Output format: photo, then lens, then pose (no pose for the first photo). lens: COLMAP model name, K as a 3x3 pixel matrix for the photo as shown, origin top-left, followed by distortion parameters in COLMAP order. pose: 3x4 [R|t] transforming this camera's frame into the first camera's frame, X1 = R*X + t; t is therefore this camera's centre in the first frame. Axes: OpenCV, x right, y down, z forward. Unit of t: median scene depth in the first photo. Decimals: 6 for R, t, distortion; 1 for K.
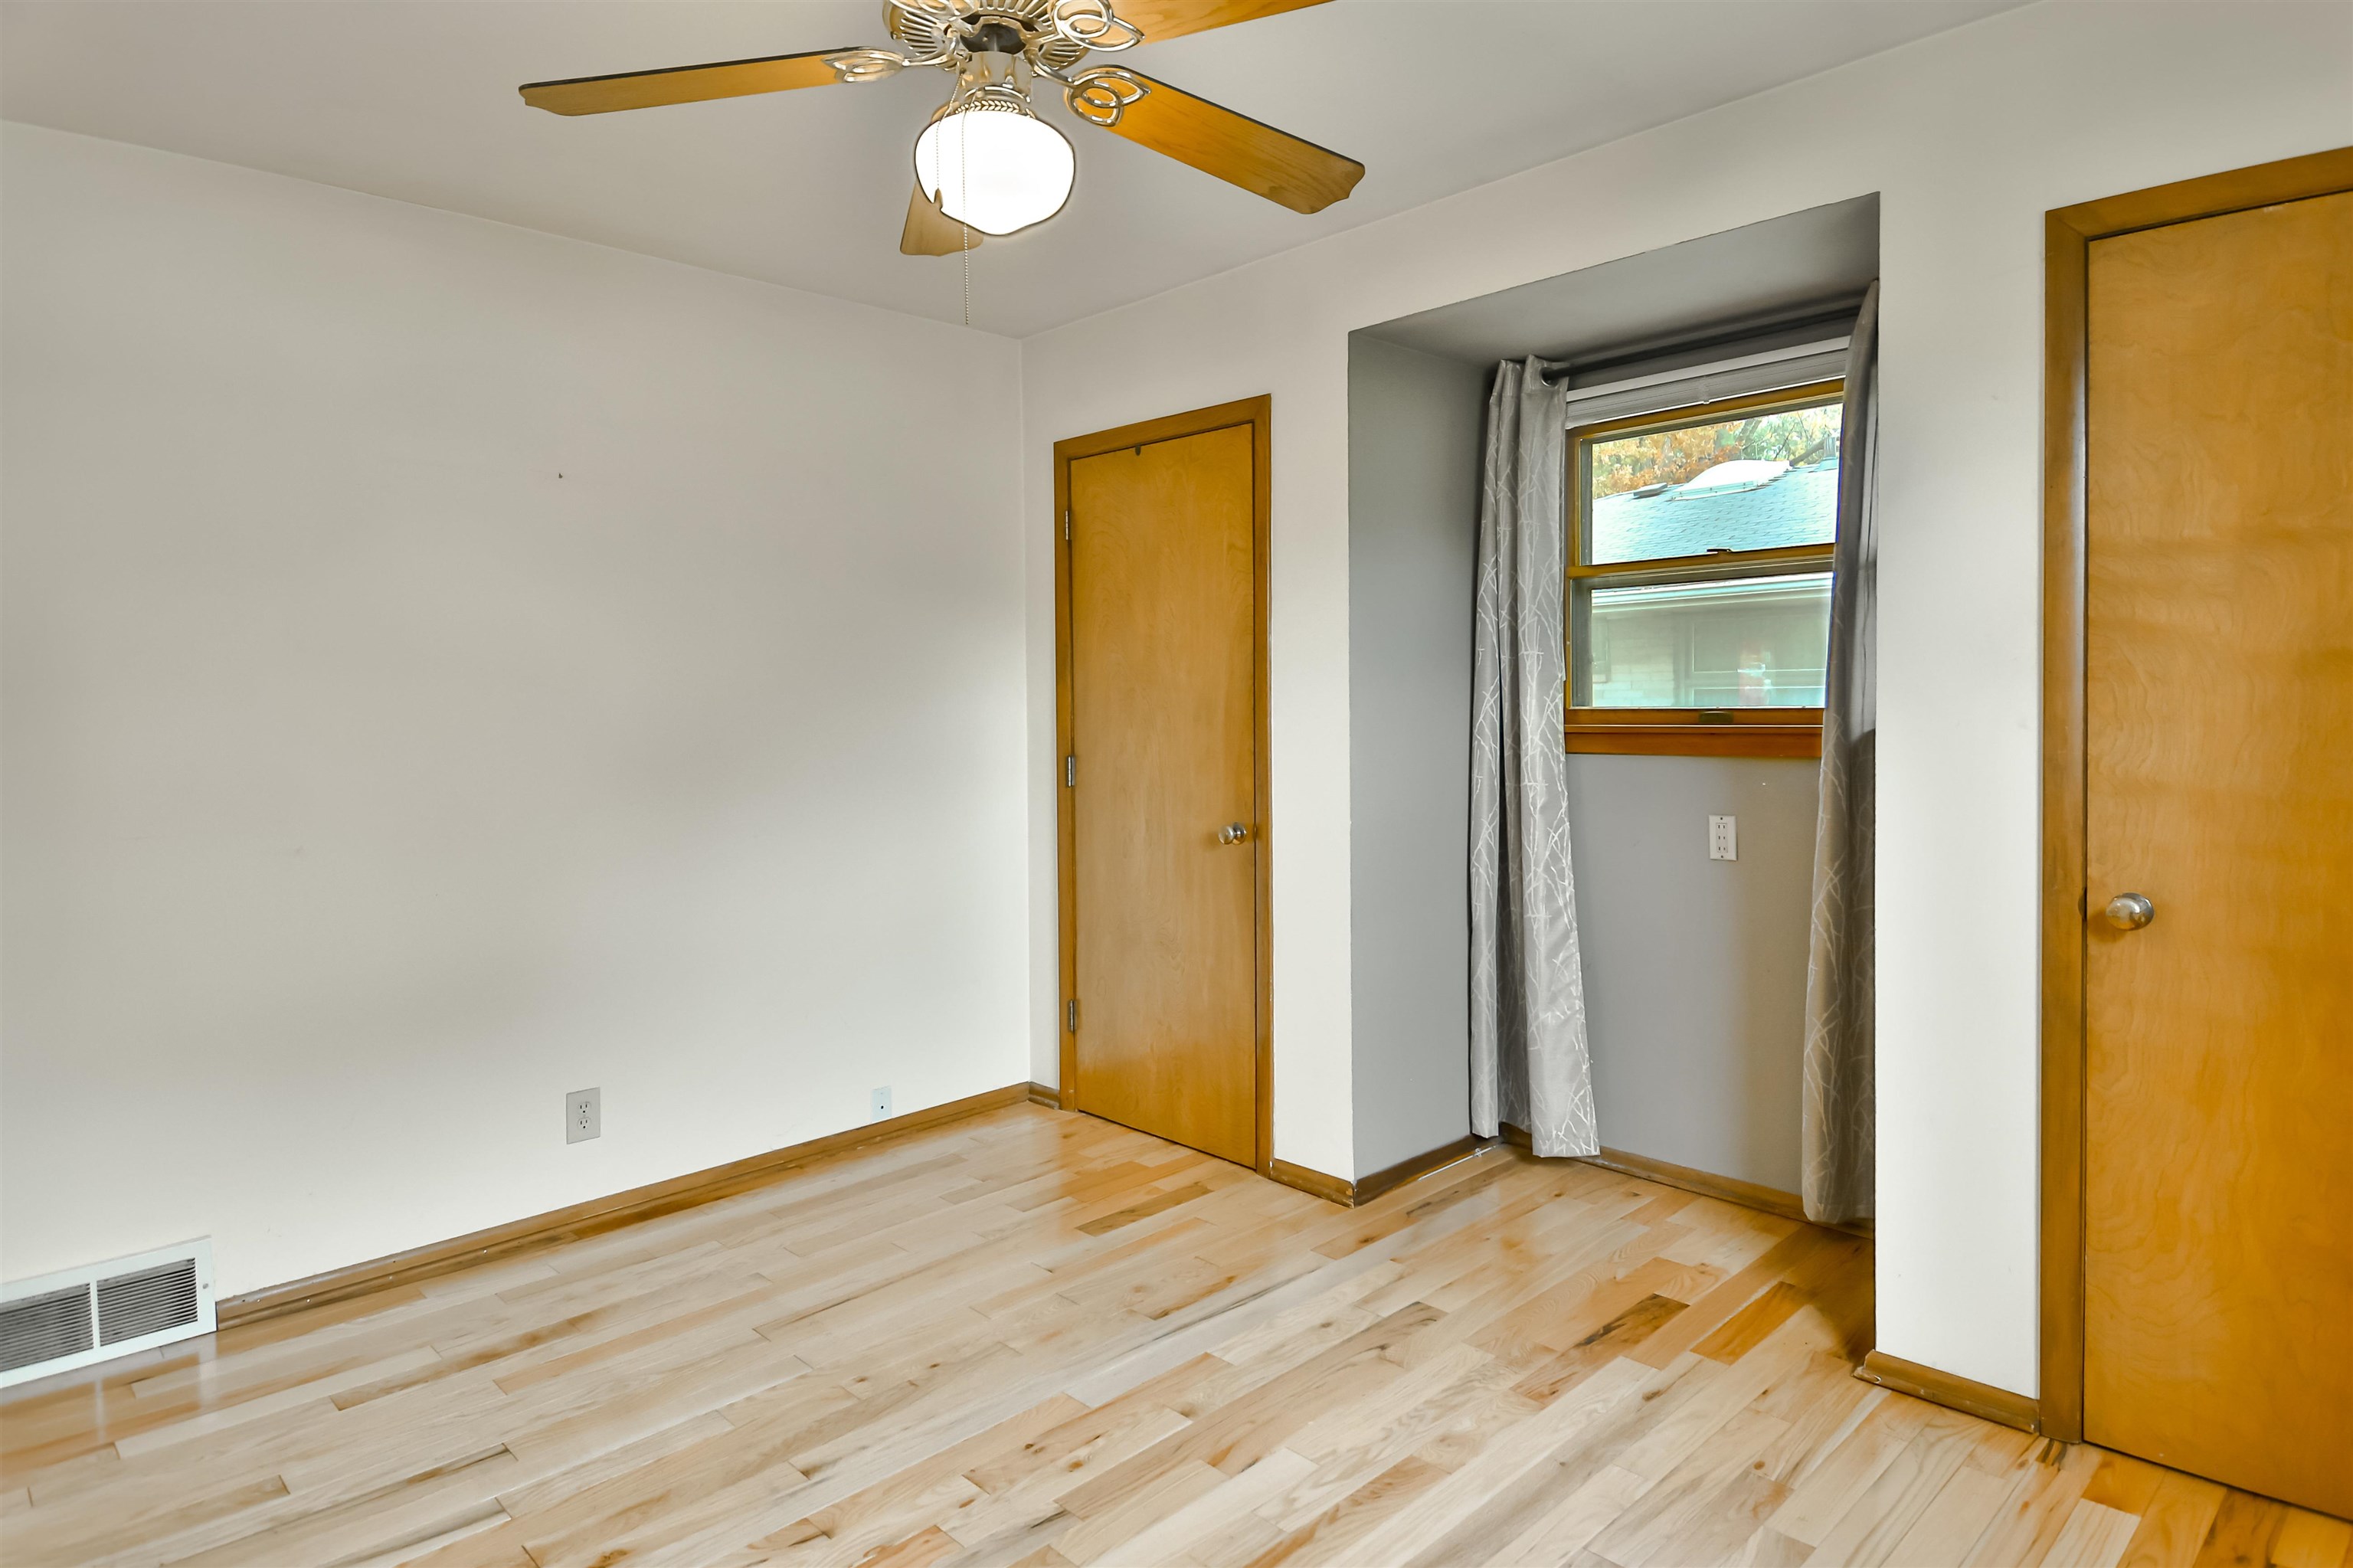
lens RADIAL K [[1350.9, 0, 1174.7], [0, 1350.9, 735.4], [0, 0, 1]] dist [0.064059, -0.052770]
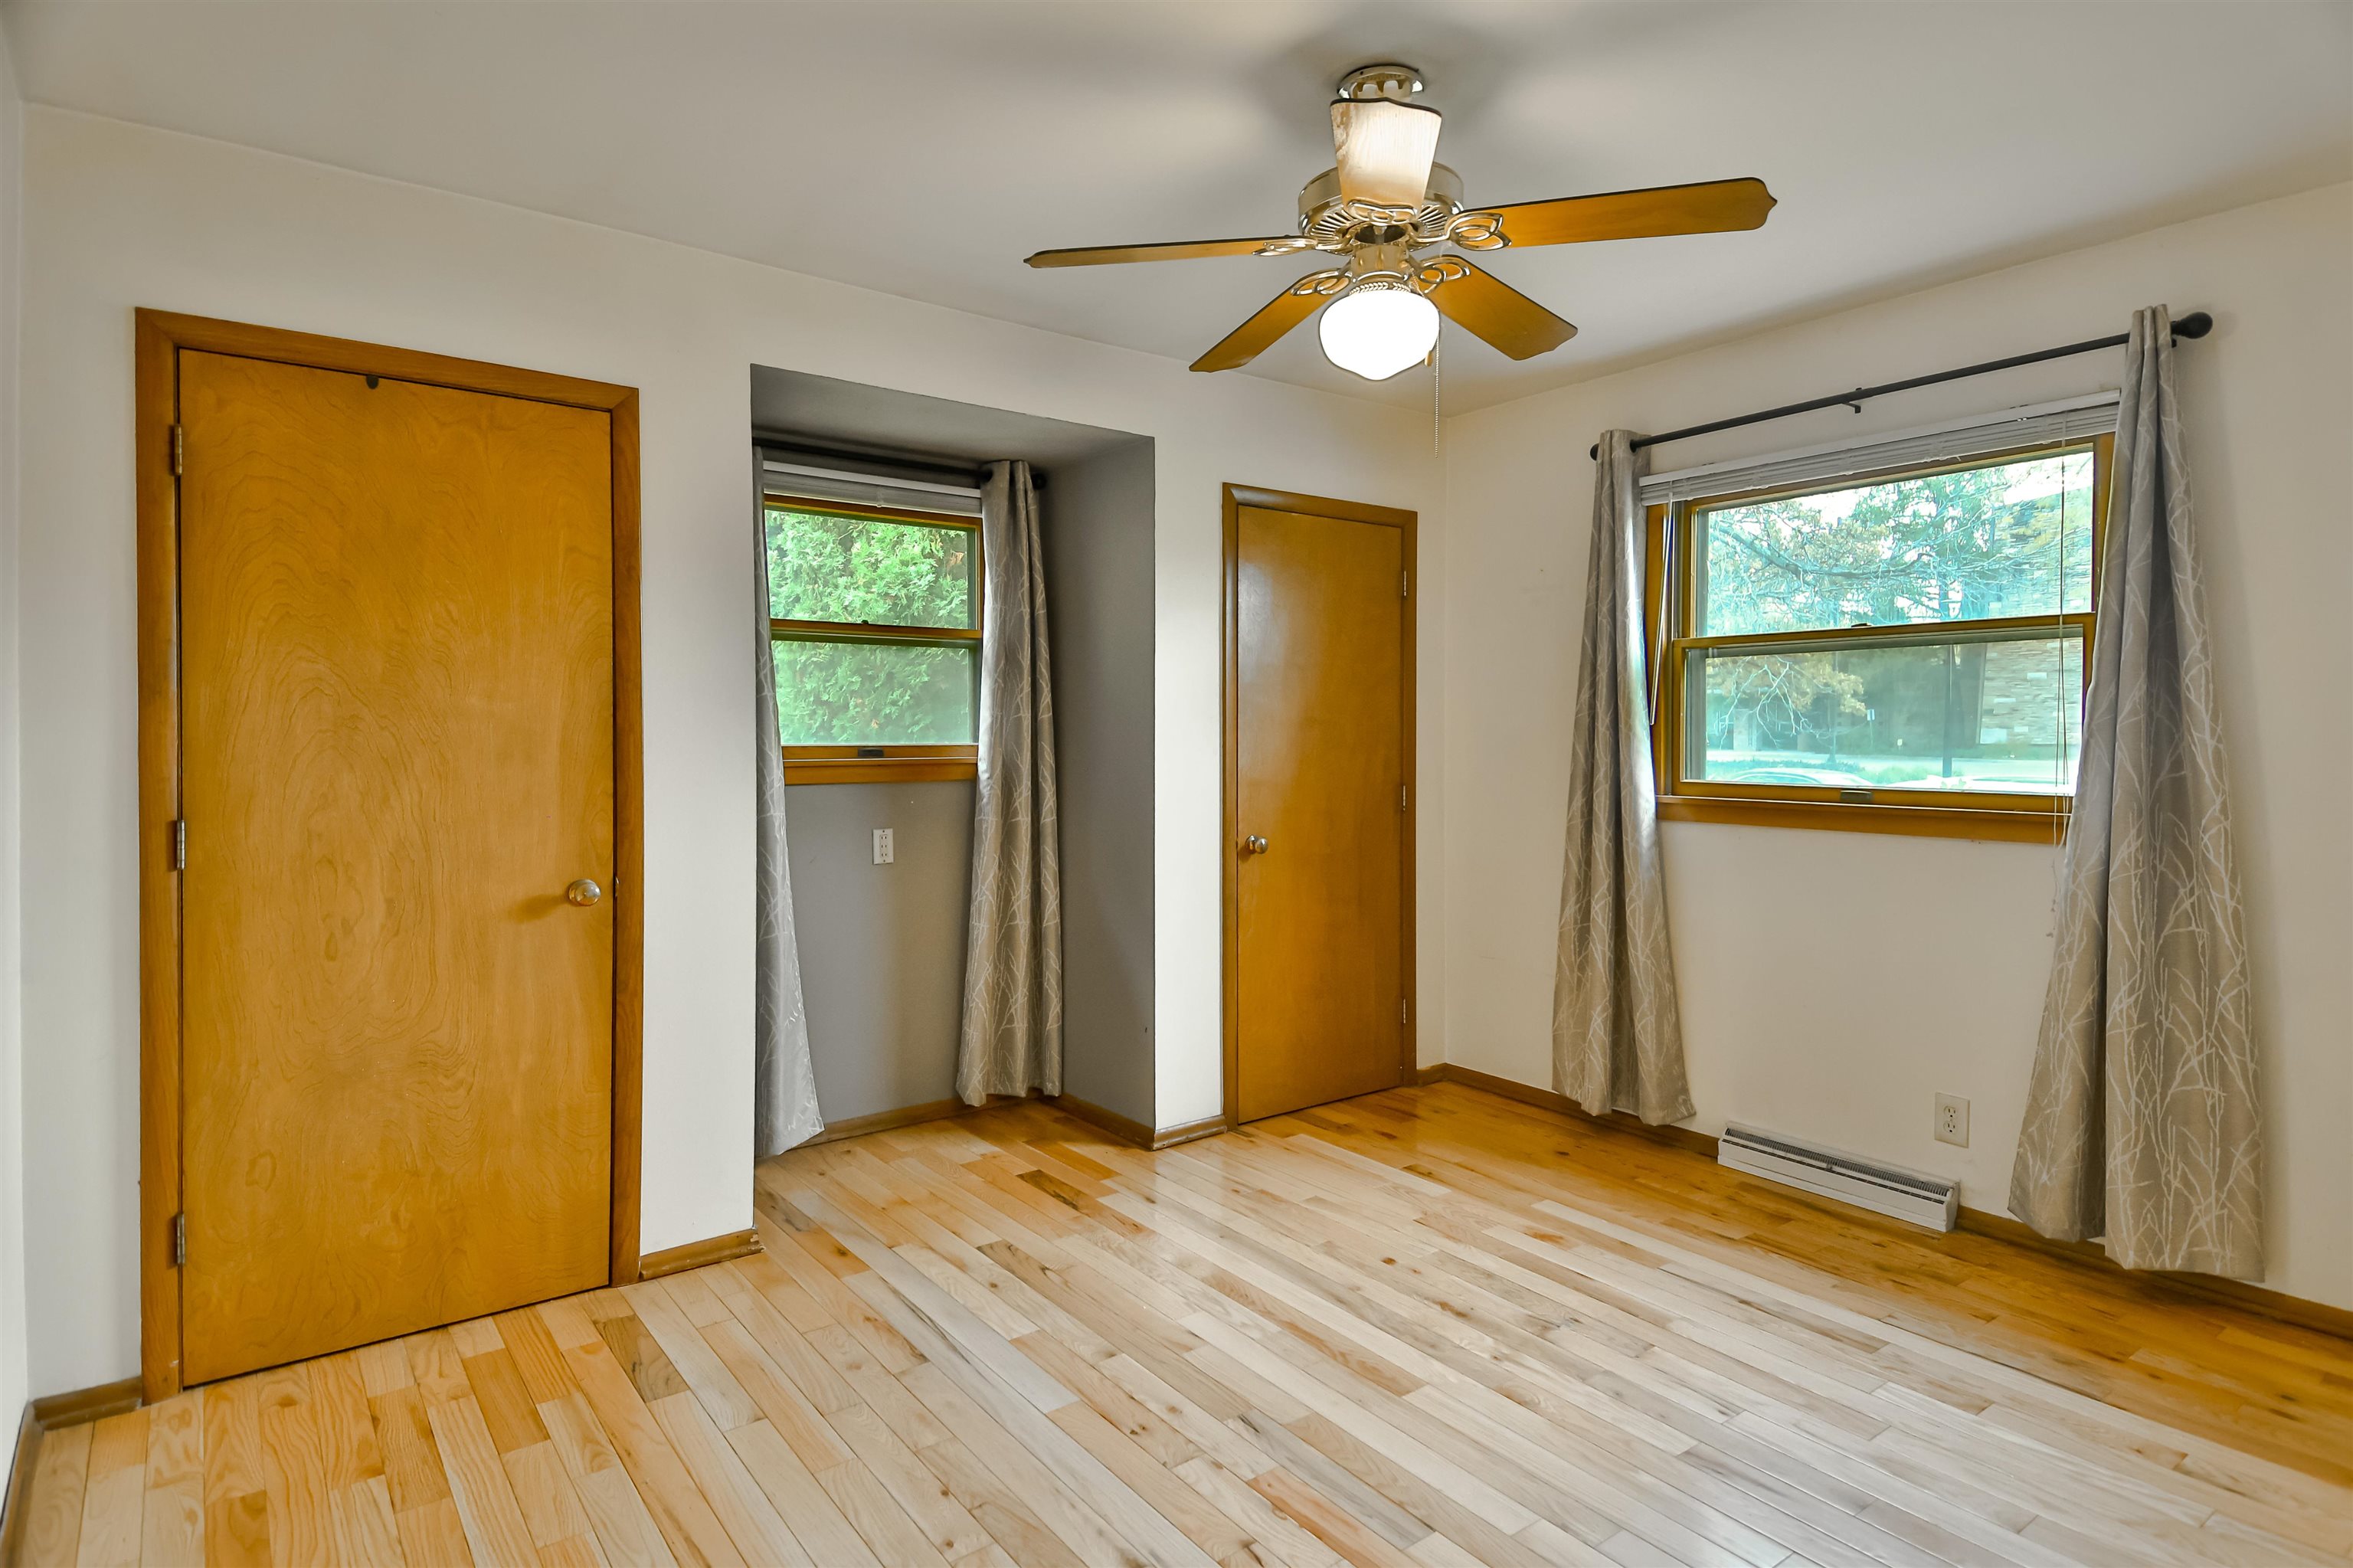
lens RADIAL K [[1280.7, 0, 1182.3], [0, 1280.7, 746.9], [0, 0, 1]] dist [0.062572, -0.039680]
pose [[0.110650, 0.003956, 0.993852, -0.893859], [0.027281, 0.999603, -0.007016, -0.002313], [-0.993485, 0.027890, 0.110498, 0.679281]]
